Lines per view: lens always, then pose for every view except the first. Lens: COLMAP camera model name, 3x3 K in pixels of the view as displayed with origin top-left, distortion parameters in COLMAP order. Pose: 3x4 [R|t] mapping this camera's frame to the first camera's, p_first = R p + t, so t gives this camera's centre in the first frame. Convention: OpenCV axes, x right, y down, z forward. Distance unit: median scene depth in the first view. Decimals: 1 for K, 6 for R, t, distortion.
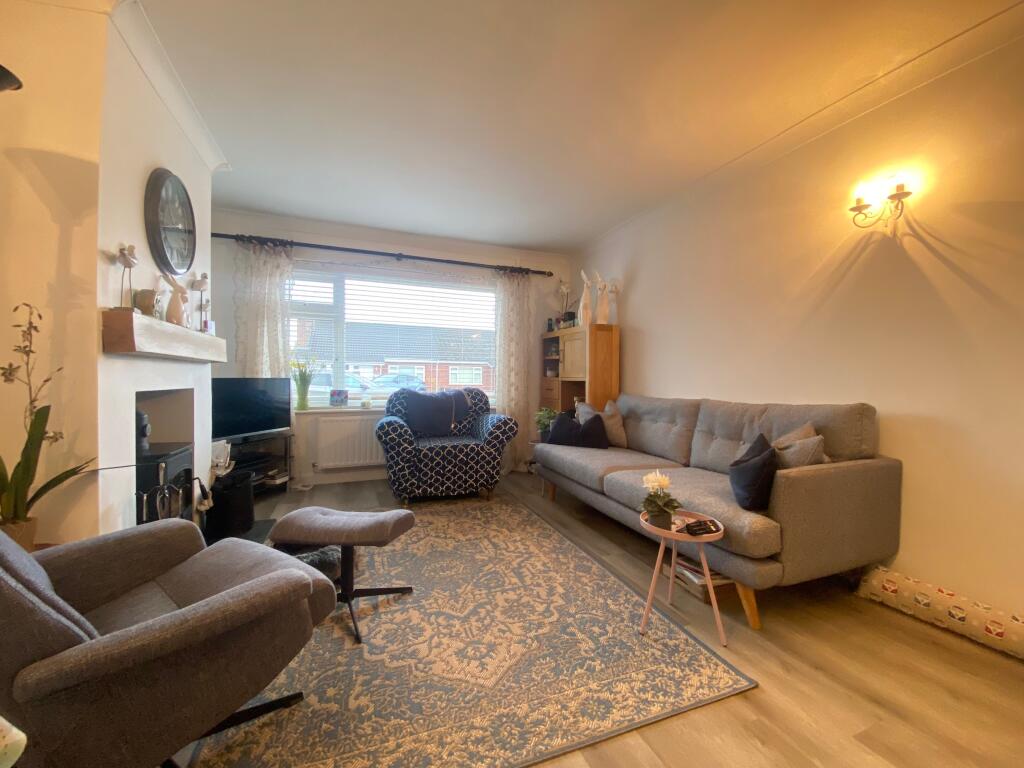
lens RADIAL K [[408.8, 0, 513.4], [0, 408.8, 380.6], [0, 0, 1]] dist [0.029303, -0.024432]
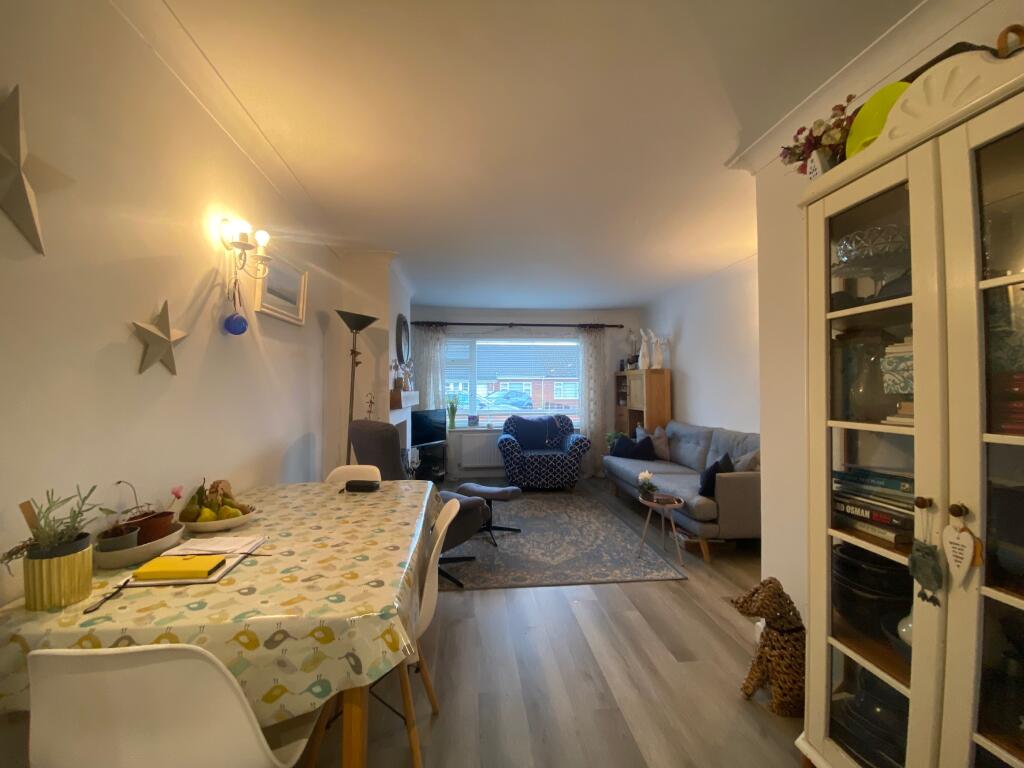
lens RADIAL K [[408.8, 0, 513.4], [0, 408.8, 380.6], [0, 0, 1]] dist [0.029303, -0.024432]
pose [[0.966266, -0.015627, -0.257072, 0.124488], [0.008515, 0.999550, -0.028754, -0.071558], [0.257405, 0.025595, 0.965964, -0.485069]]
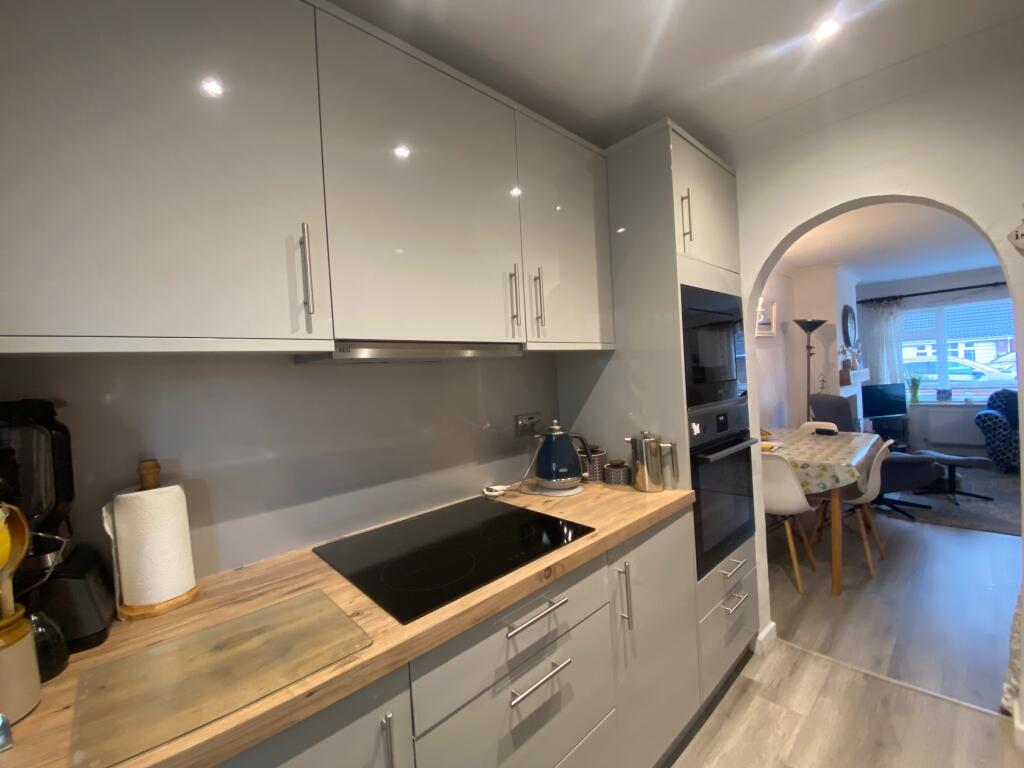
lens RADIAL K [[419.1, 0, 501.9], [0, 419.1, 380.2], [0, 0, 1]] dist [0.001871, -0.013489]
pose [[0.341041, -0.016558, -0.939903, 0.454632], [0.056874, 0.998377, 0.003048, -0.115516], [0.938326, -0.054496, 0.341429, -1.054403]]
